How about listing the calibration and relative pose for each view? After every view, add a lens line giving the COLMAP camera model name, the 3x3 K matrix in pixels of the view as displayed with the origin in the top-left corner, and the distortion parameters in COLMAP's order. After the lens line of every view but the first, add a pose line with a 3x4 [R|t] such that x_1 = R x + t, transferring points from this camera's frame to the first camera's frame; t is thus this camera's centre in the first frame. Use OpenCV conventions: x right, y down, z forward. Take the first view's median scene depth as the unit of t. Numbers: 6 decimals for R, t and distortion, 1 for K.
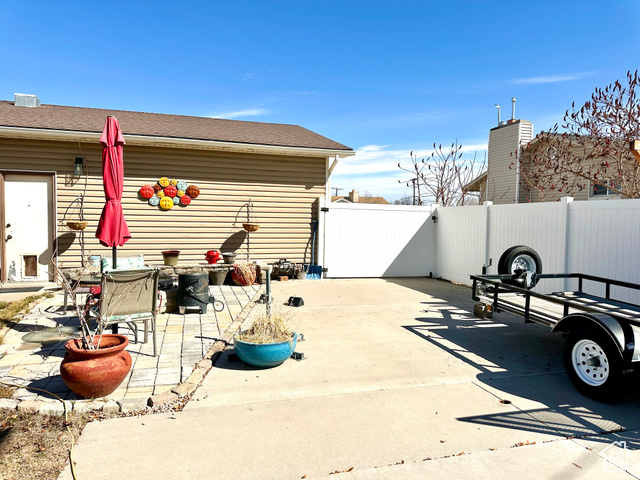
lens RADIAL K [[444.1, 0, 326.2], [0, 444.1, 238.4], [0, 0, 1]] dist [0.073860, -0.026402]
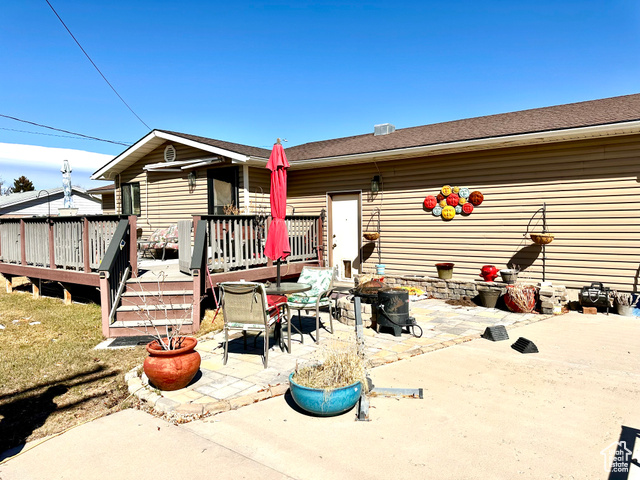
lens RADIAL K [[444.1, 0, 322.0], [0, 444.1, 239.8], [0, 0, 1]] dist [0.073860, -0.026402]
pose [[0.593558, 0.012232, -0.804698, 0.250357], [-0.017037, 0.999851, 0.002632, -0.019398], [0.804611, 0.012147, 0.593678, 0.228072]]
